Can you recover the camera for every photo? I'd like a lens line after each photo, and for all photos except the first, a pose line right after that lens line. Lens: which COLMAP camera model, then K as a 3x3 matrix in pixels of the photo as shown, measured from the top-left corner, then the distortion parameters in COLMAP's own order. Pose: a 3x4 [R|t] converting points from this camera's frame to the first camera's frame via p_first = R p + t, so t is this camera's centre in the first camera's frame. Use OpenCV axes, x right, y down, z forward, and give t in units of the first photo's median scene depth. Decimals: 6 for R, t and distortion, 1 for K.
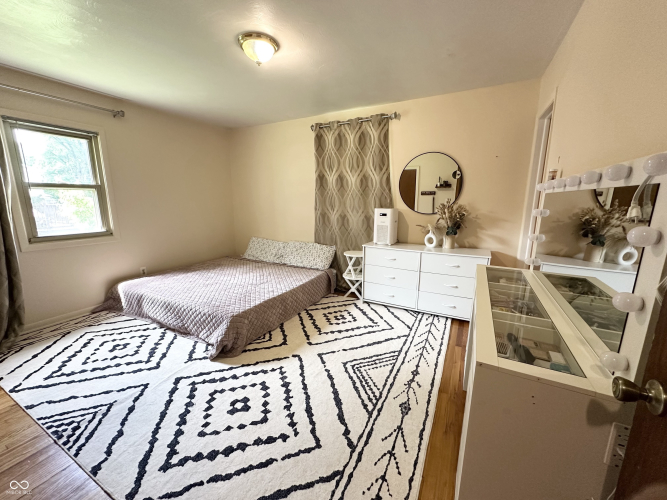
lens RADIAL K [[266.9, 0, 334.6], [0, 266.9, 250.3], [0, 0, 1]] dist [-0.000218, 0.001001]
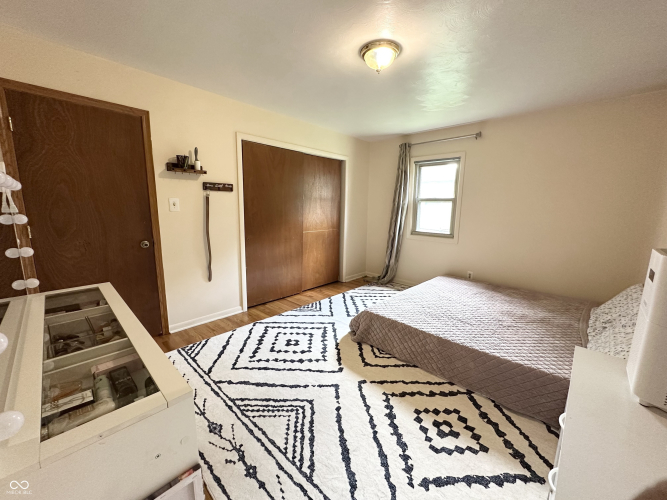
lens RADIAL K [[266.9, 0, 332.4], [0, 266.9, 248.4], [0, 0, 1]] dist [-0.000218, 0.001001]
pose [[-0.272551, 0.143916, -0.951317, 0.763569], [-0.198311, 0.959116, 0.201912, -0.225886], [0.941482, 0.243688, -0.232868, 1.165998]]
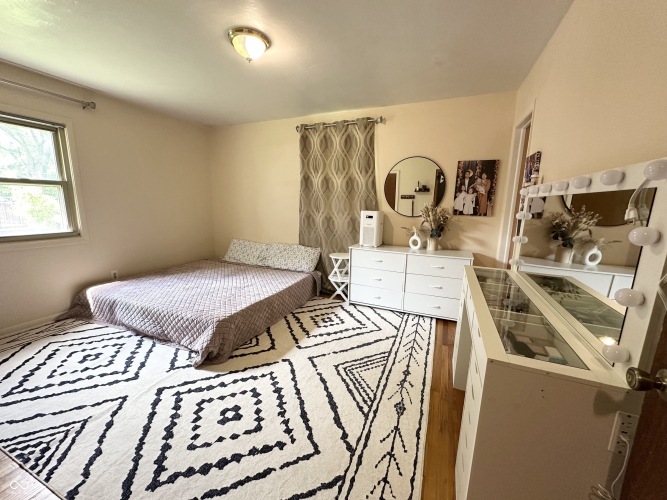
lens RADIAL K [[266.9, 0, 334.3], [0, 266.9, 250.2], [0, 0, 1]] dist [-0.000218, 0.001001]
pose [[0.996332, -0.000202, 0.085574, -0.055328], [0.001099, 0.999945, -0.010437, 0.004446], [-0.085567, 0.010493, 0.996277, 0.010138]]
